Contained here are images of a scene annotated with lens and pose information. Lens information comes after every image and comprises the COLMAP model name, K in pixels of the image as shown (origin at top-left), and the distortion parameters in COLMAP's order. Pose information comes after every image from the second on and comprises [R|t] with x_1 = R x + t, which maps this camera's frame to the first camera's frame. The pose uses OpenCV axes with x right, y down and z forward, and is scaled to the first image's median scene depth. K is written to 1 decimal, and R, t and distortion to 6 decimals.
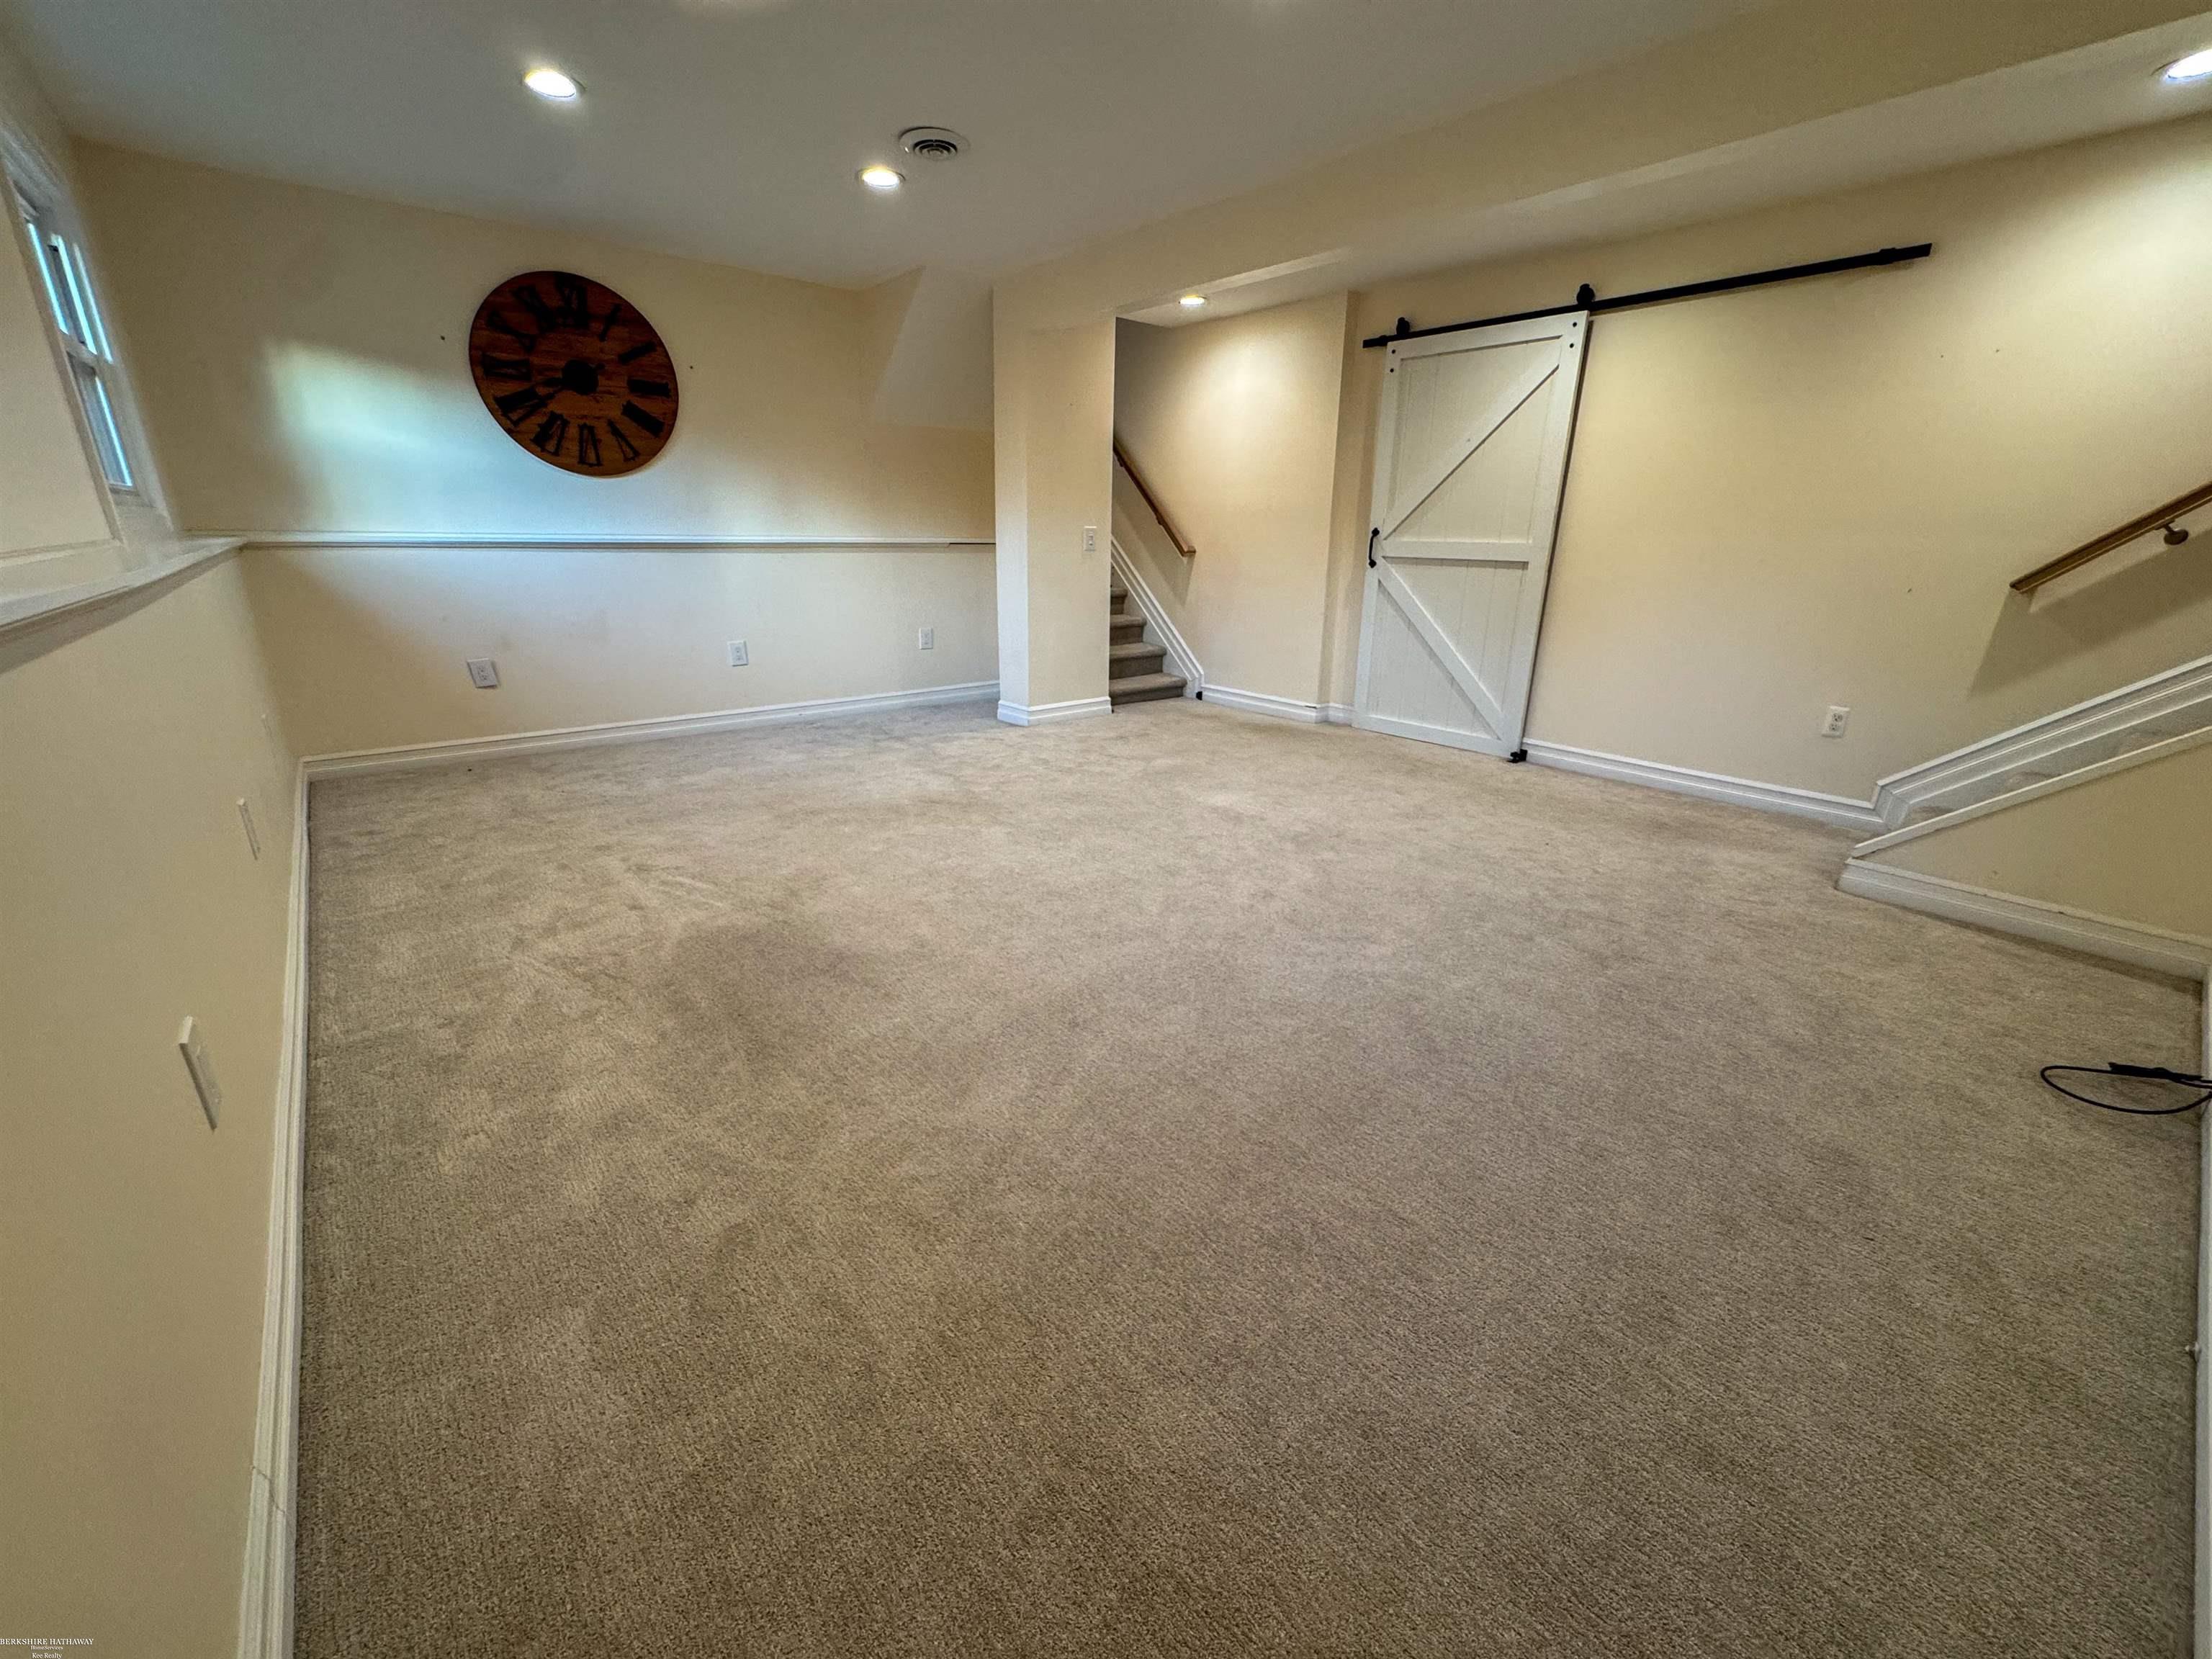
lens RADIAL K [[885.8, 0, 1107.7], [0, 885.8, 827.5], [0, 0, 1]] dist [-0.001807, -0.000042]
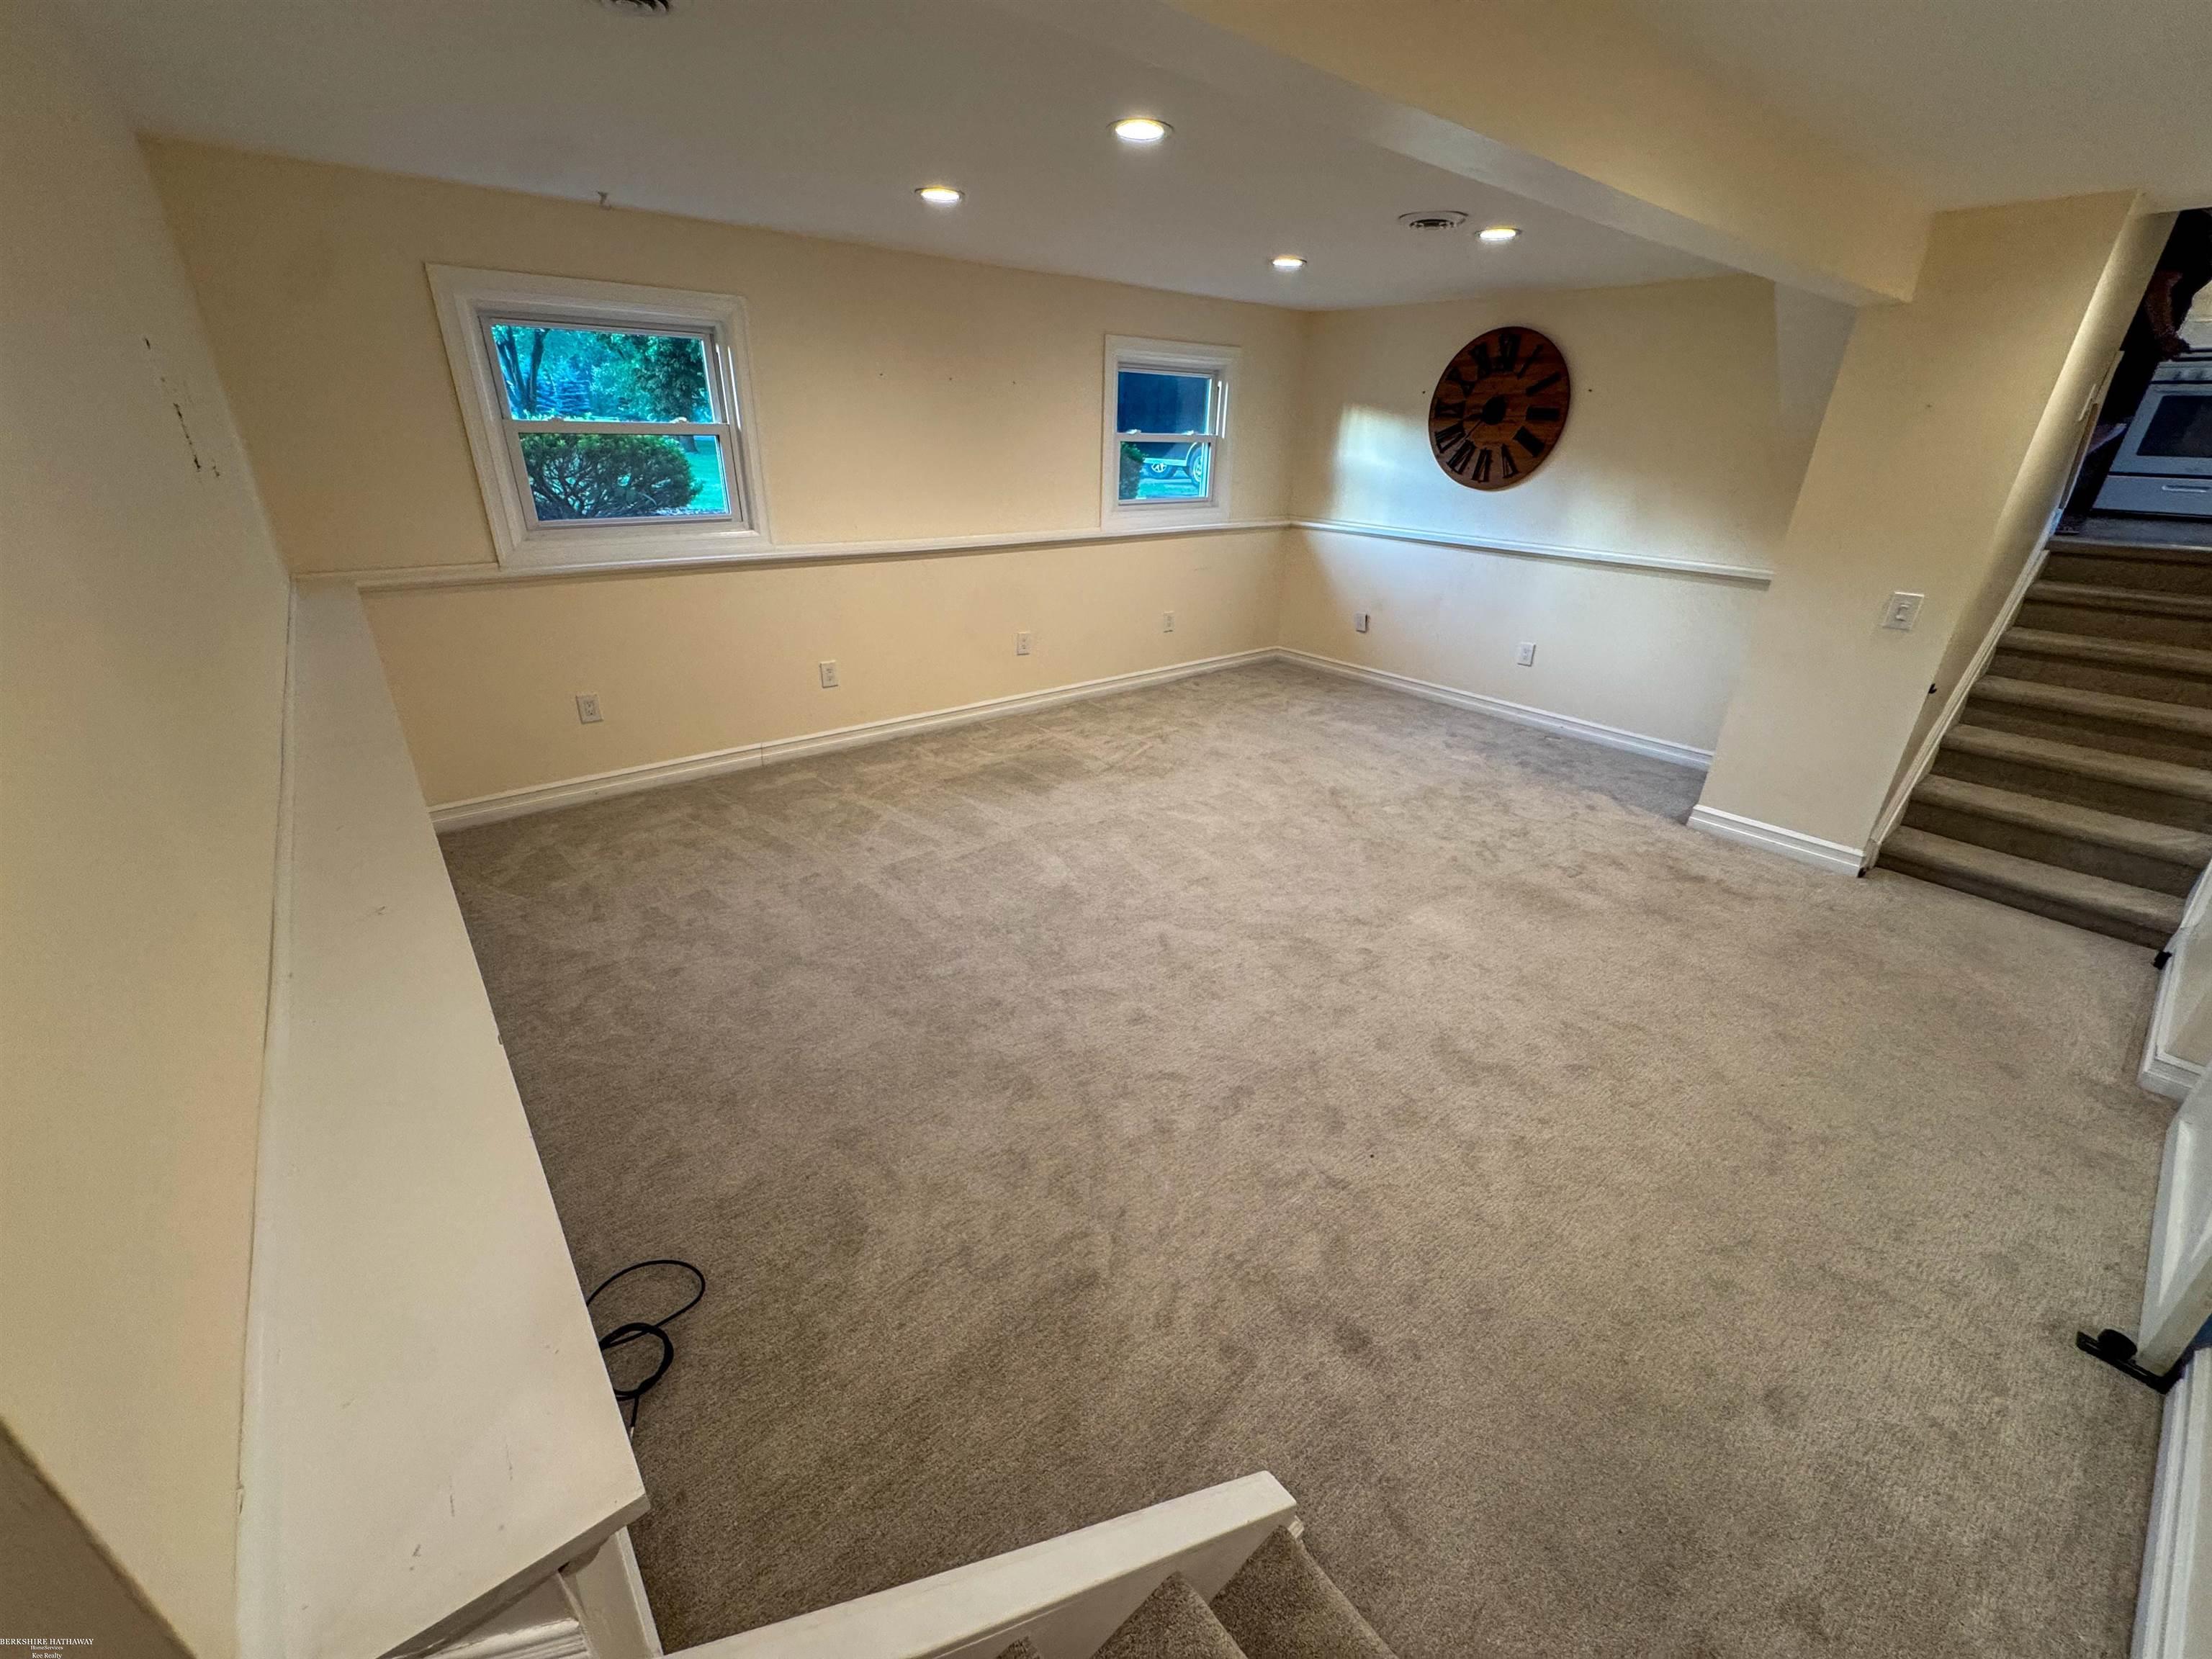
lens RADIAL K [[885.8, 0, 1106.7], [0, 885.8, 827.9], [0, 0, 1]] dist [-0.001807, -0.000042]
pose [[-0.016450, 0.398364, -0.917080, 0.801915], [-0.338753, 0.860739, 0.379967, -0.296617], [0.940732, 0.316914, 0.120787, 0.530275]]
